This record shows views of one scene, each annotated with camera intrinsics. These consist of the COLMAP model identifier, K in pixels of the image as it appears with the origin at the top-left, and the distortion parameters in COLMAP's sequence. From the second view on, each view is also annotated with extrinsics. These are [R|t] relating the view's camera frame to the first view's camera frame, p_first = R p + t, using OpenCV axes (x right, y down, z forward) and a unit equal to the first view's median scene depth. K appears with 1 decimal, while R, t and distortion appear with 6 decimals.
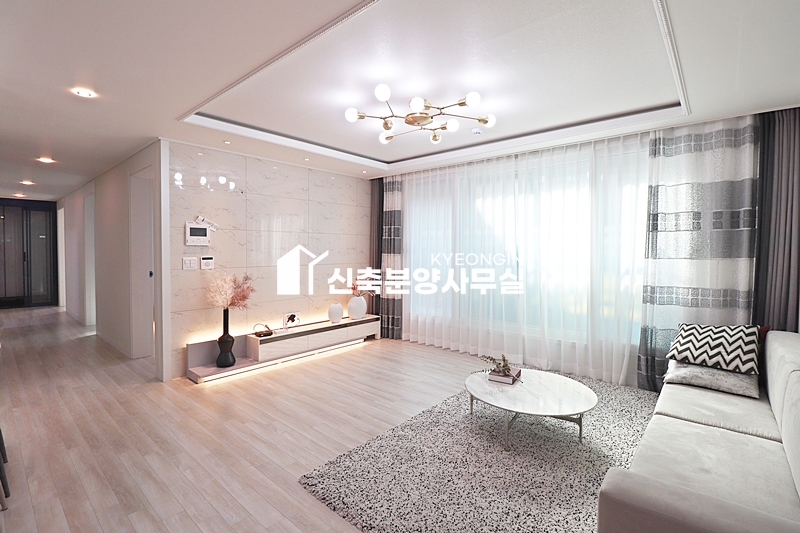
lens RADIAL K [[372.4, 0, 397.3], [0, 372.4, 263.0], [0, 0, 1]] dist [-0.007572, -0.007020]
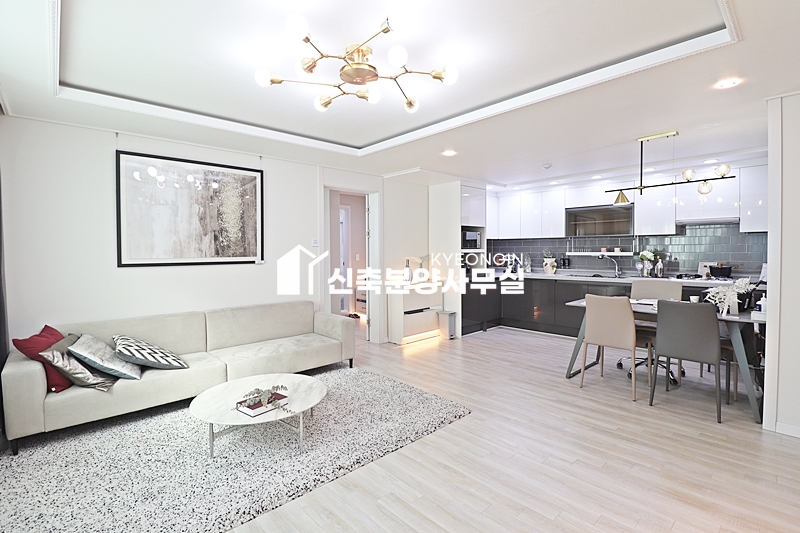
lens RADIAL K [[372.4, 0, 394.0], [0, 372.4, 262.7], [0, 0, 1]] dist [-0.007572, -0.007020]
pose [[-0.992423, -0.002327, 0.122845, -0.076737], [0.006081, 0.997665, 0.068025, -0.049380], [-0.122717, 0.068257, -0.990092, 1.341344]]
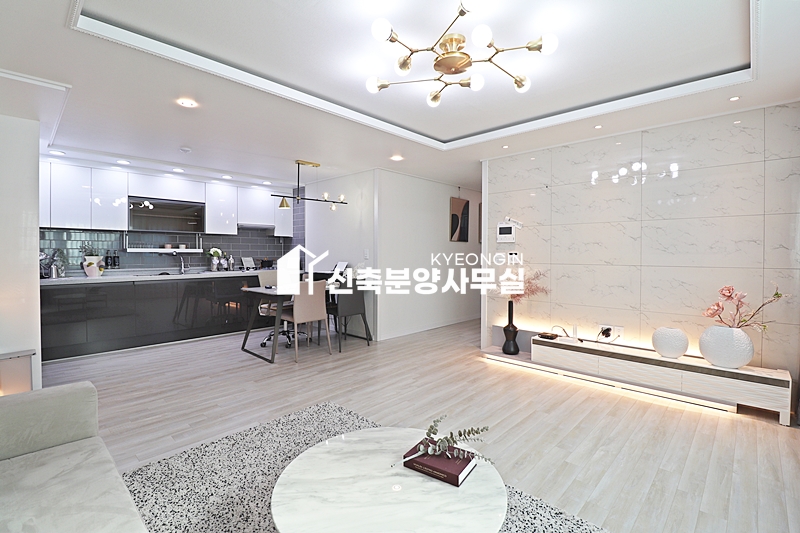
lens RADIAL K [[372.4, 0, 399.4], [0, 372.4, 262.3], [0, 0, 1]] dist [-0.007572, -0.007020]
pose [[-0.051755, 0.020267, -0.998454, 0.631434], [-0.037163, 0.999062, 0.022206, 0.001038], [0.997968, 0.038254, -0.050953, 0.730676]]
